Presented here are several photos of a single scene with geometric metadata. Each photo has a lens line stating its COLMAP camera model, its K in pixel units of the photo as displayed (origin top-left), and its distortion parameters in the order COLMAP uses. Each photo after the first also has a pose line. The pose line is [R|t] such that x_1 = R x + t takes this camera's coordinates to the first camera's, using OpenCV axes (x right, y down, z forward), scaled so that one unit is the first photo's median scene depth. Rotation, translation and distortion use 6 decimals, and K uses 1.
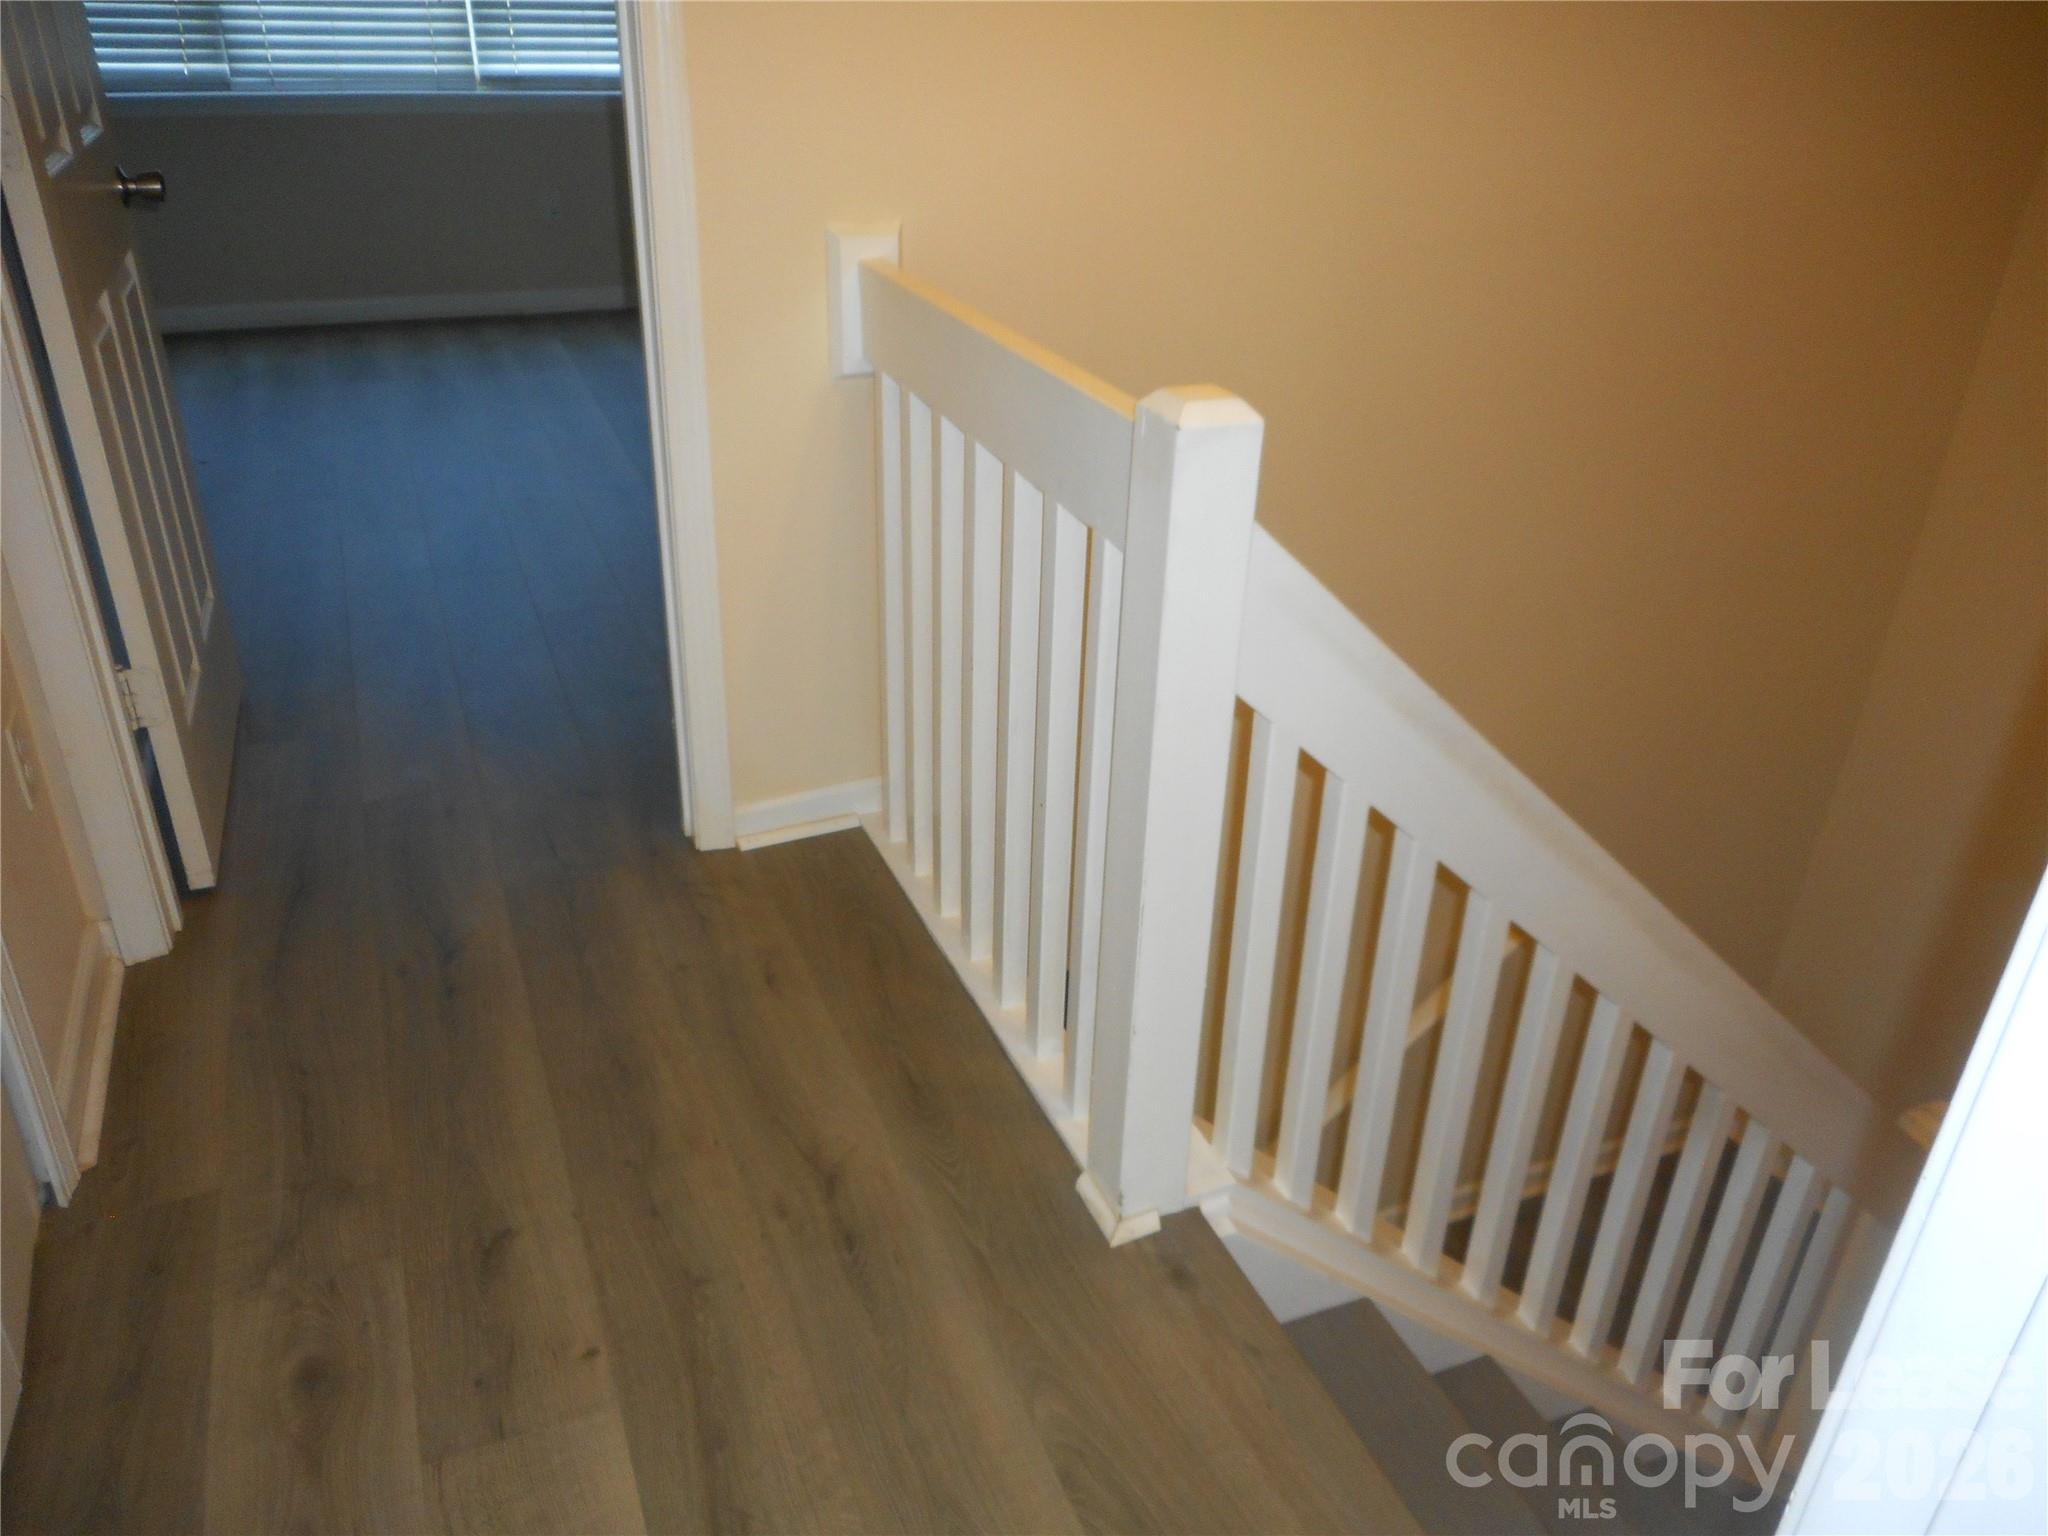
lens RADIAL K [[1513.2, 0, 1024.0], [0, 1513.2, 768.0], [0, 0, 1]] dist [-0.001408, 0.000881]
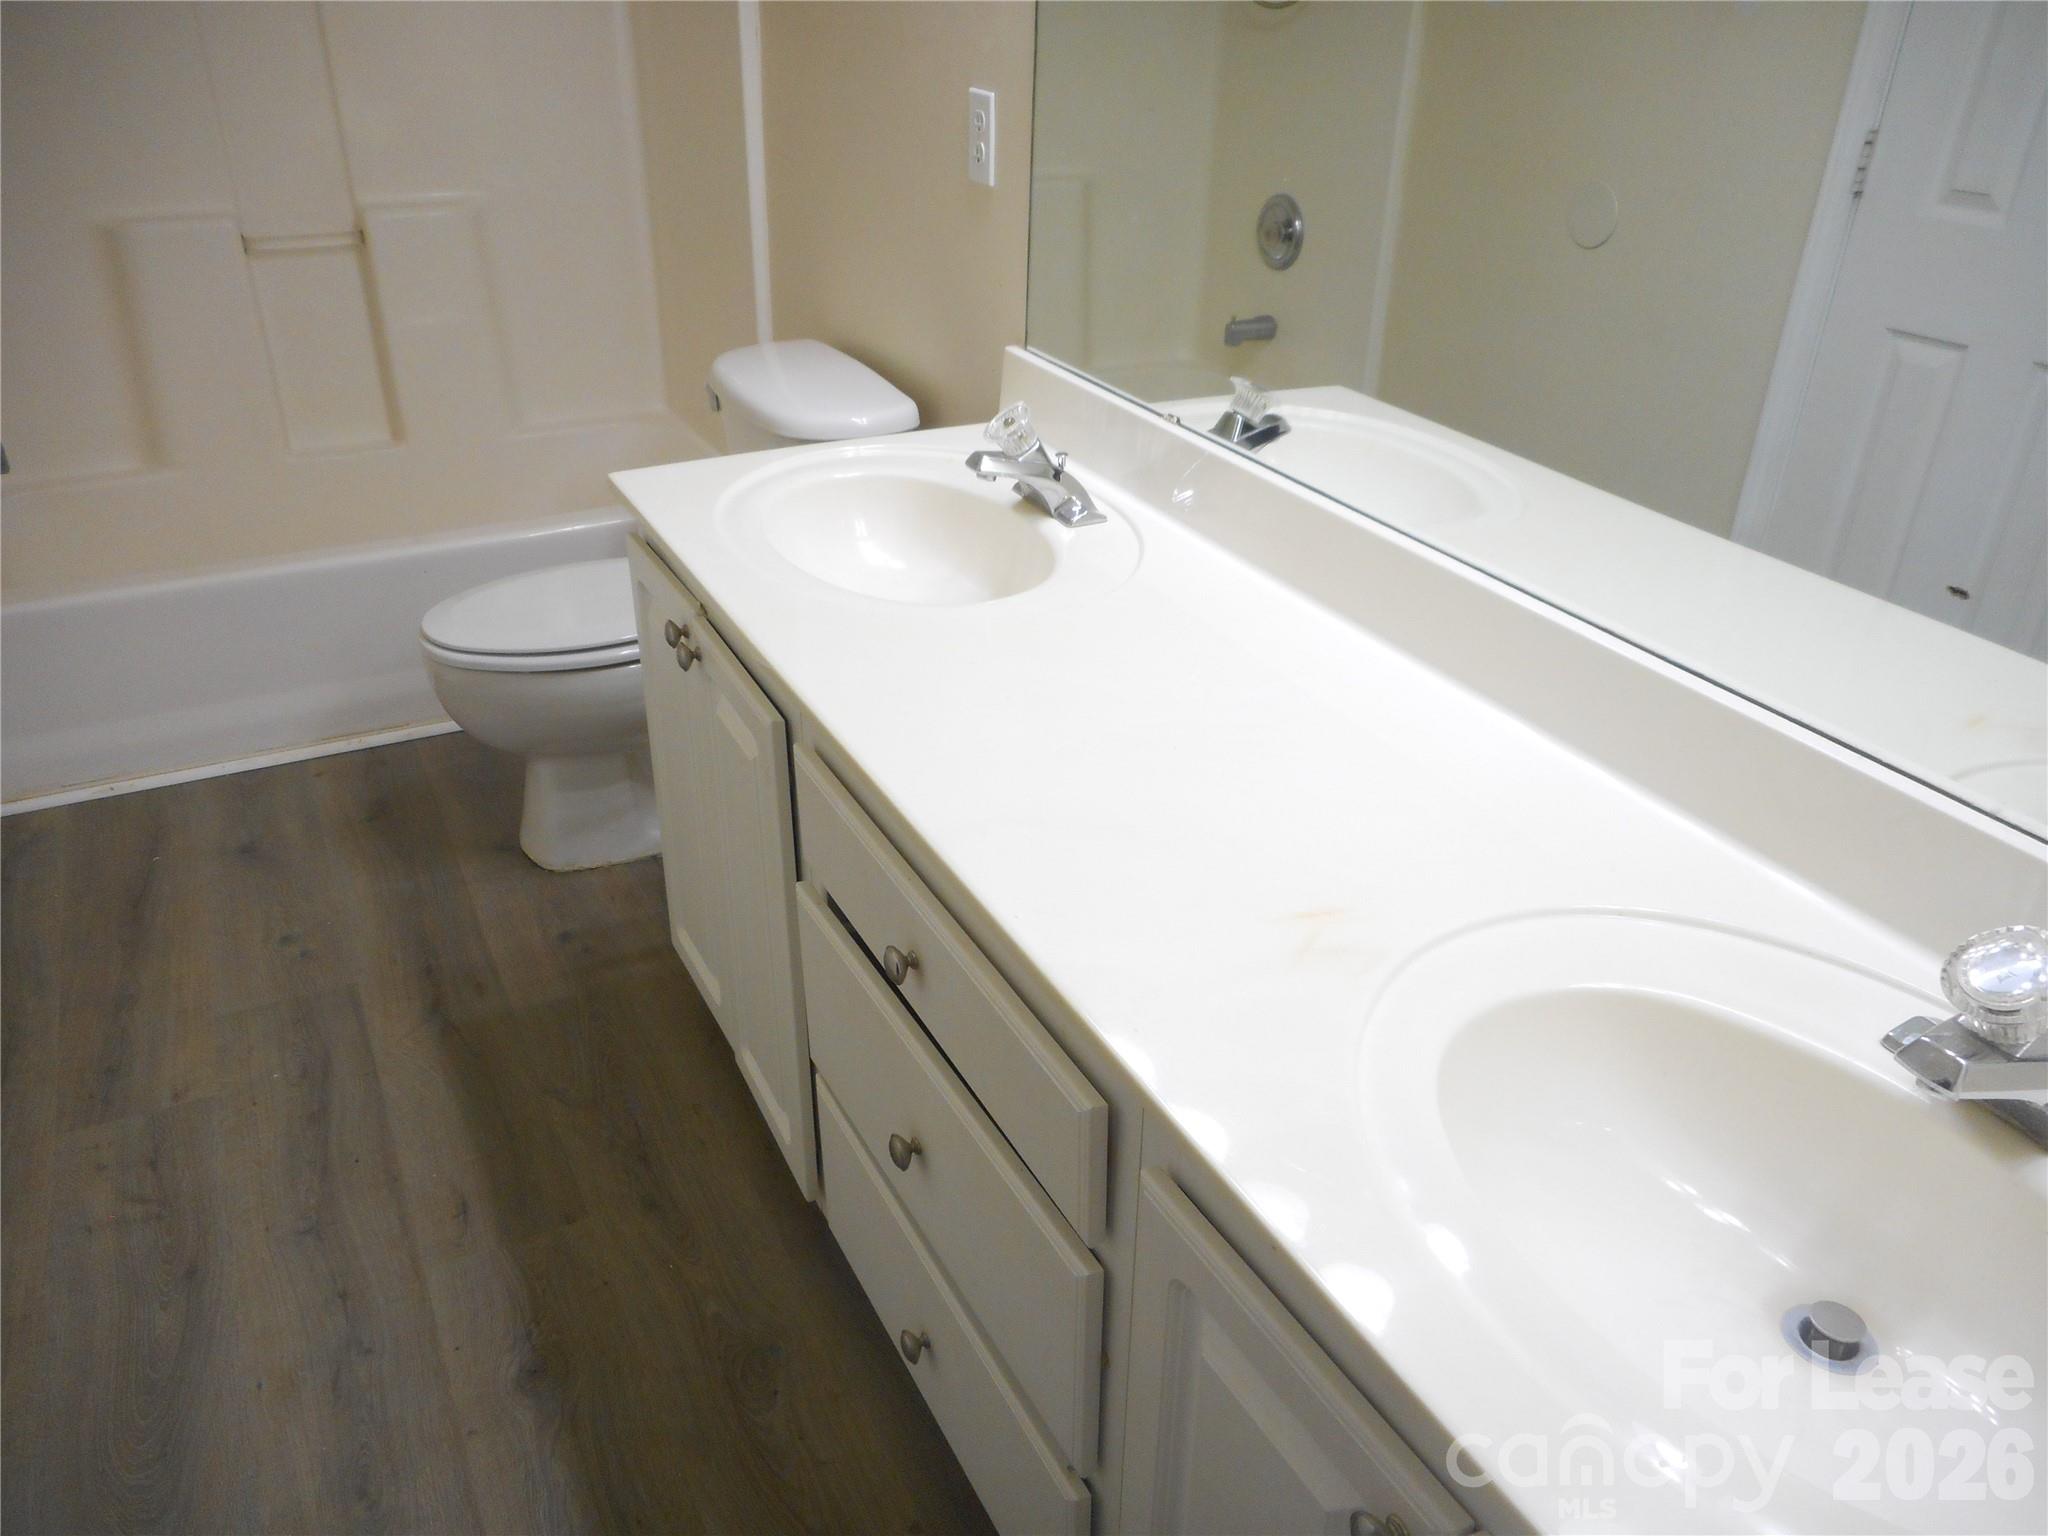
lens RADIAL K [[1513.2, 0, 1024.0], [0, 1513.2, 768.0], [0, 0, 1]] dist [-0.001408, 0.000881]
pose [[-0.996043, 0.018021, -0.087023, -0.646441], [-0.064286, 0.529995, 0.845560, -0.798894], [0.061360, 0.847809, -0.526740, 1.337899]]
